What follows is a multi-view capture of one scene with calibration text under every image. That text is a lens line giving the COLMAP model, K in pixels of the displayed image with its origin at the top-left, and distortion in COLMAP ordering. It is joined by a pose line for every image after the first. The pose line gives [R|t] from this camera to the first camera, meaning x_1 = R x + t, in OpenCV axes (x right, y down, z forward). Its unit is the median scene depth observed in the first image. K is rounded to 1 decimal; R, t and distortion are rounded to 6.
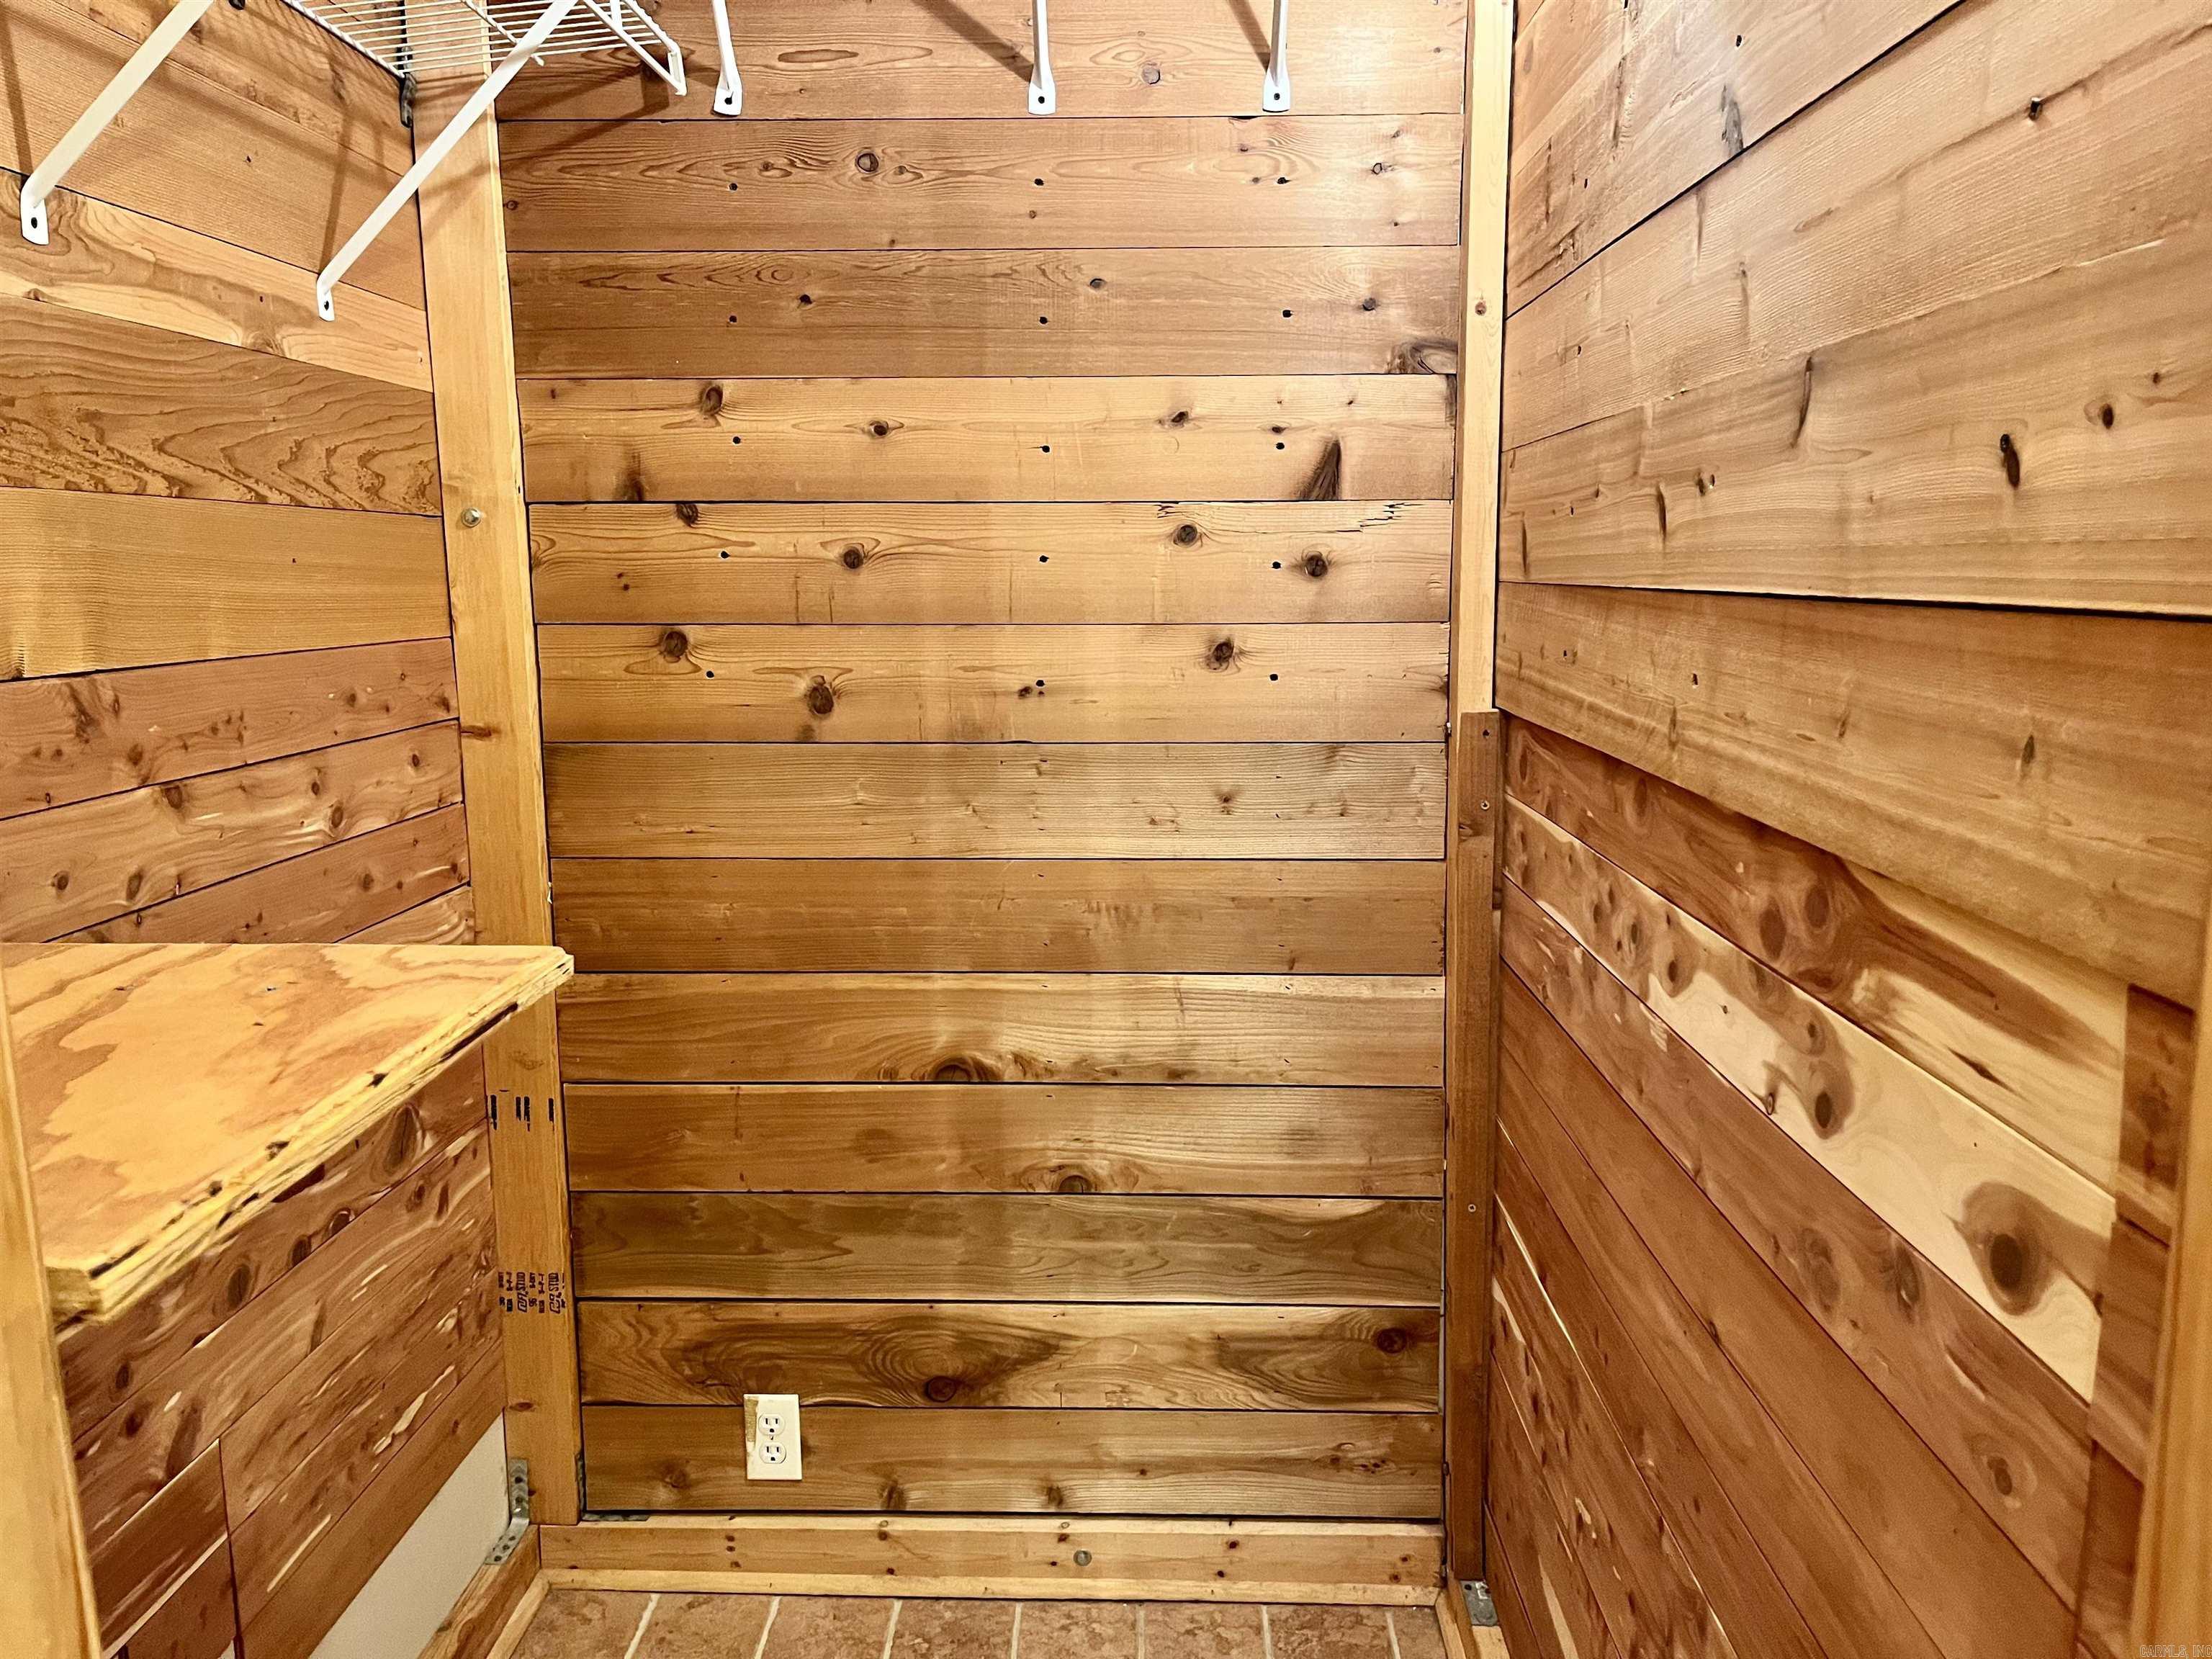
lens RADIAL K [[1681.1, 0, 1098.9], [0, 1681.1, 838.7], [0, 0, 1]] dist [0.061593, -0.068234]
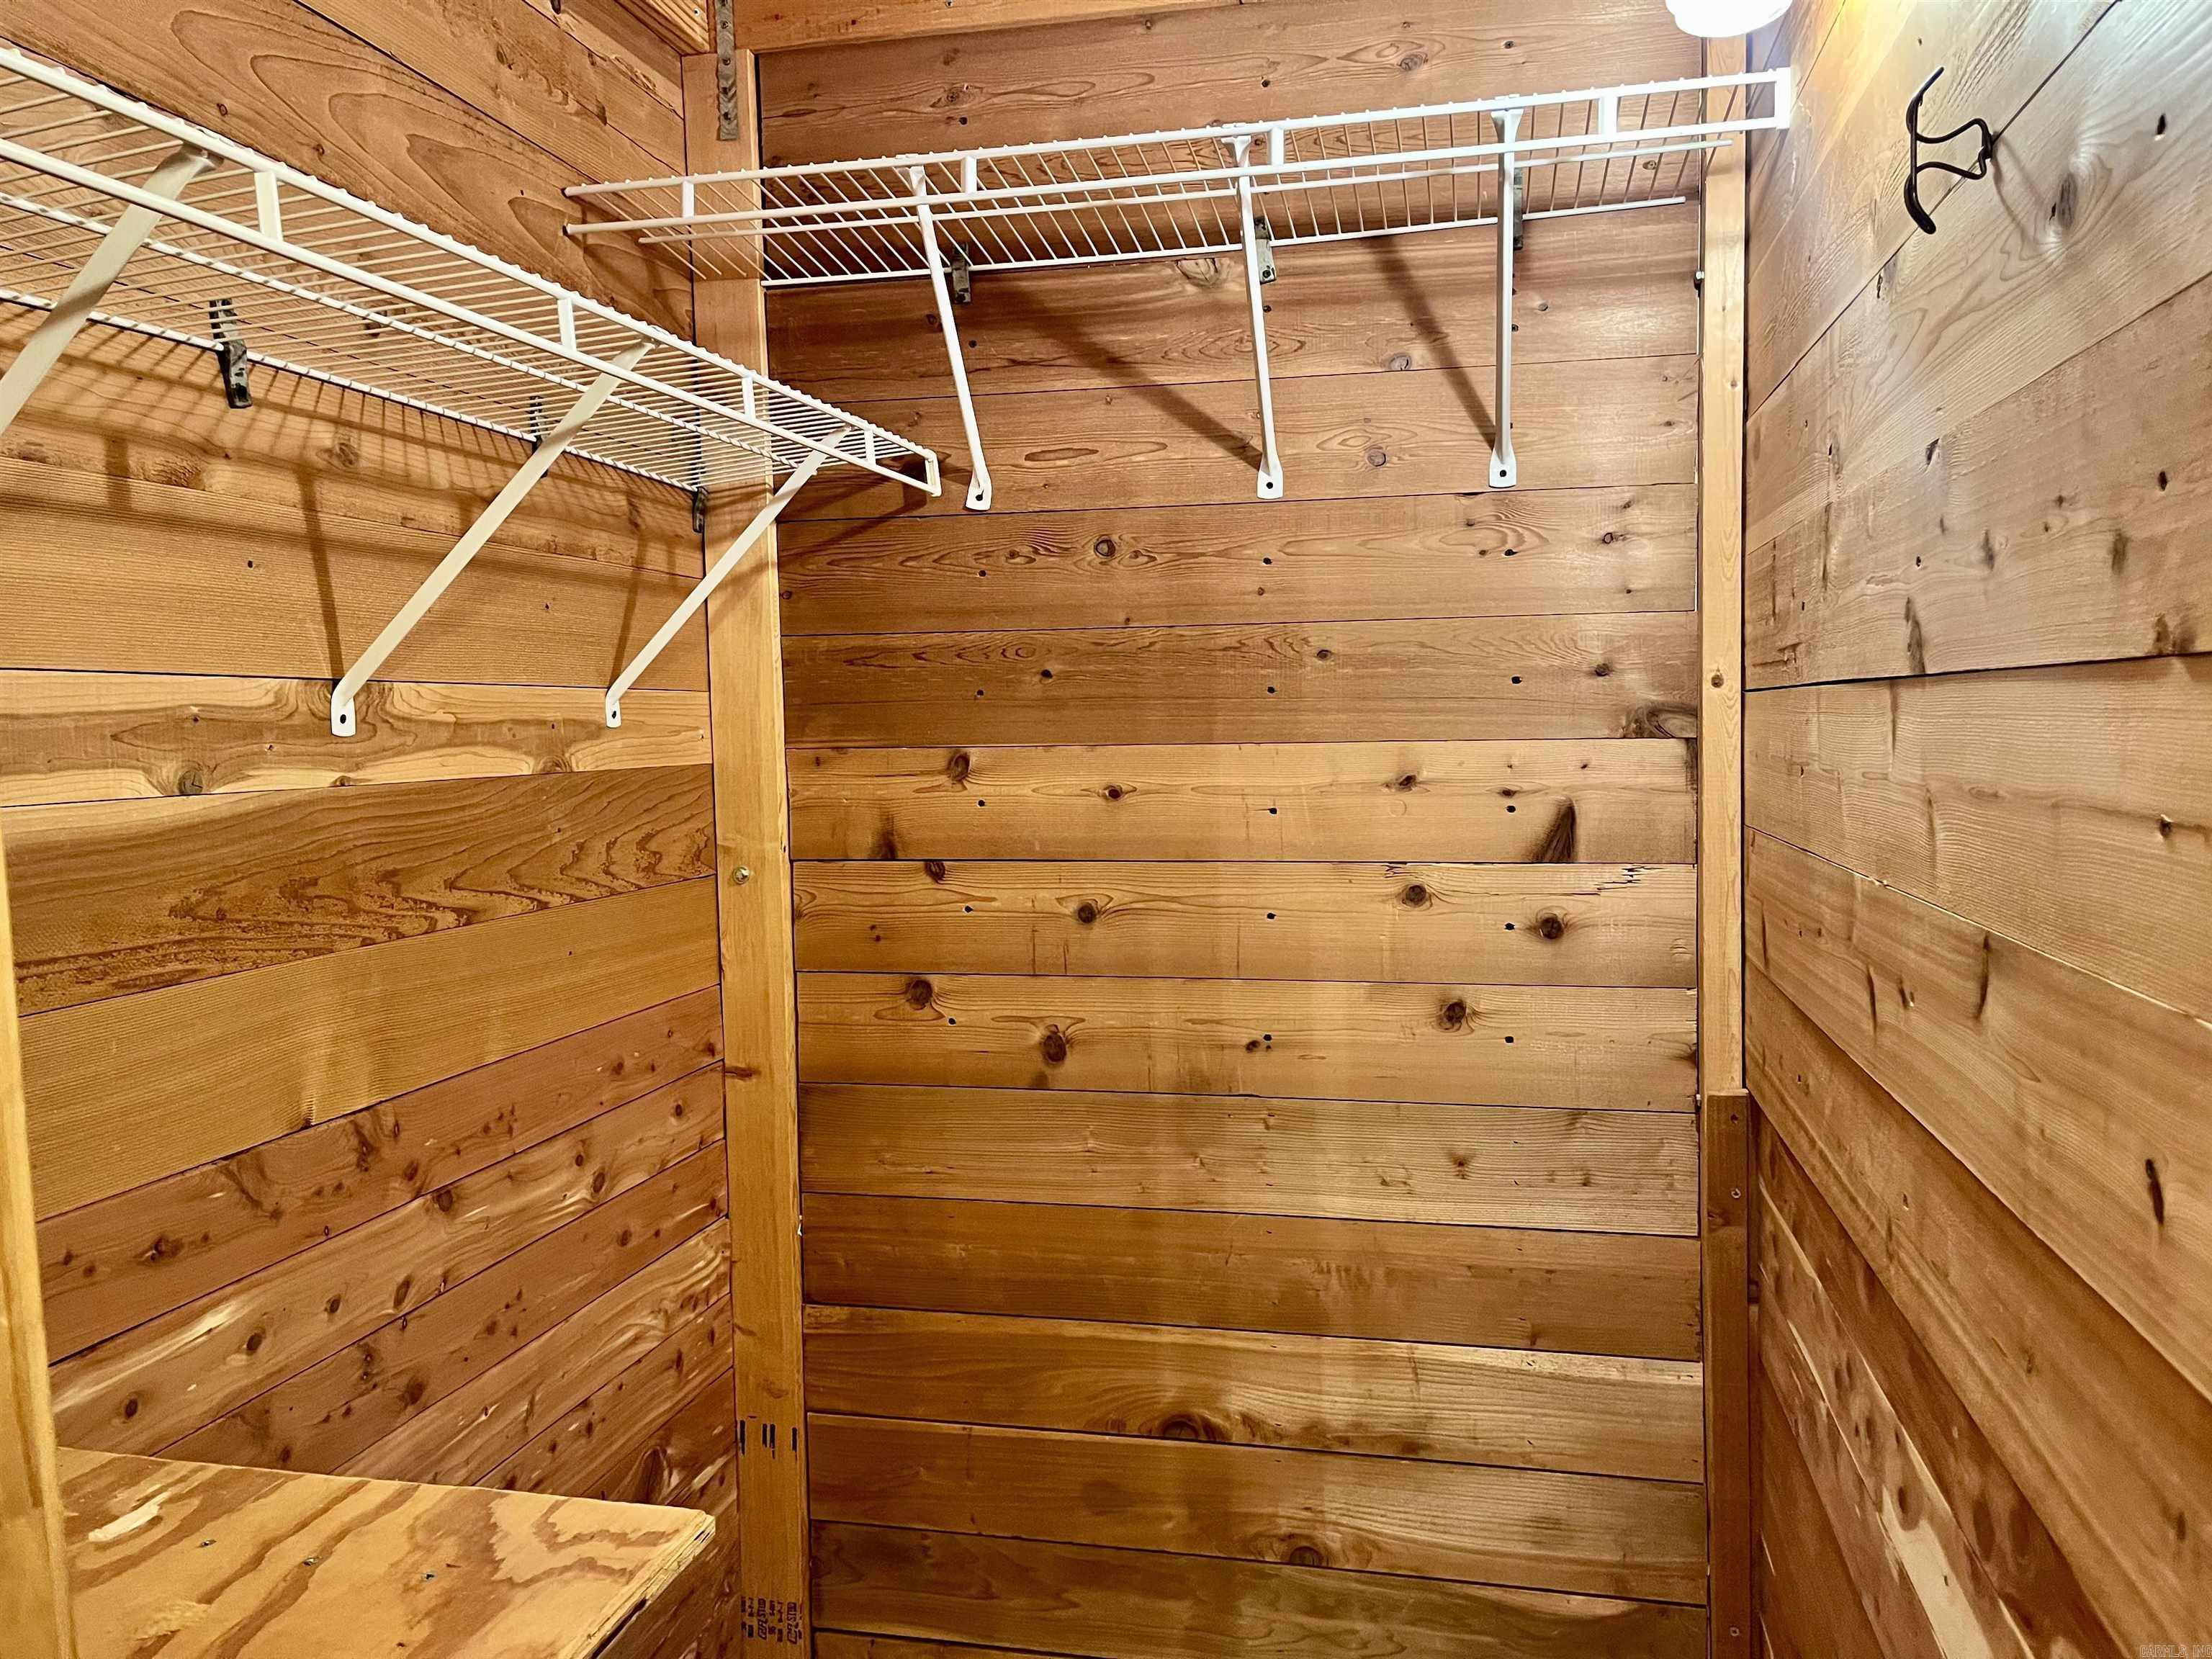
lens RADIAL K [[1681.1, 0, 1103.9], [0, 1681.1, 828.5], [0, 0, 1]] dist [0.061593, -0.068234]
pose [[0.982356, 0.000183, -0.187018, 0.057631], [-0.017854, 0.995524, -0.092806, -0.124696], [0.186164, 0.094508, 0.977963, -0.009392]]
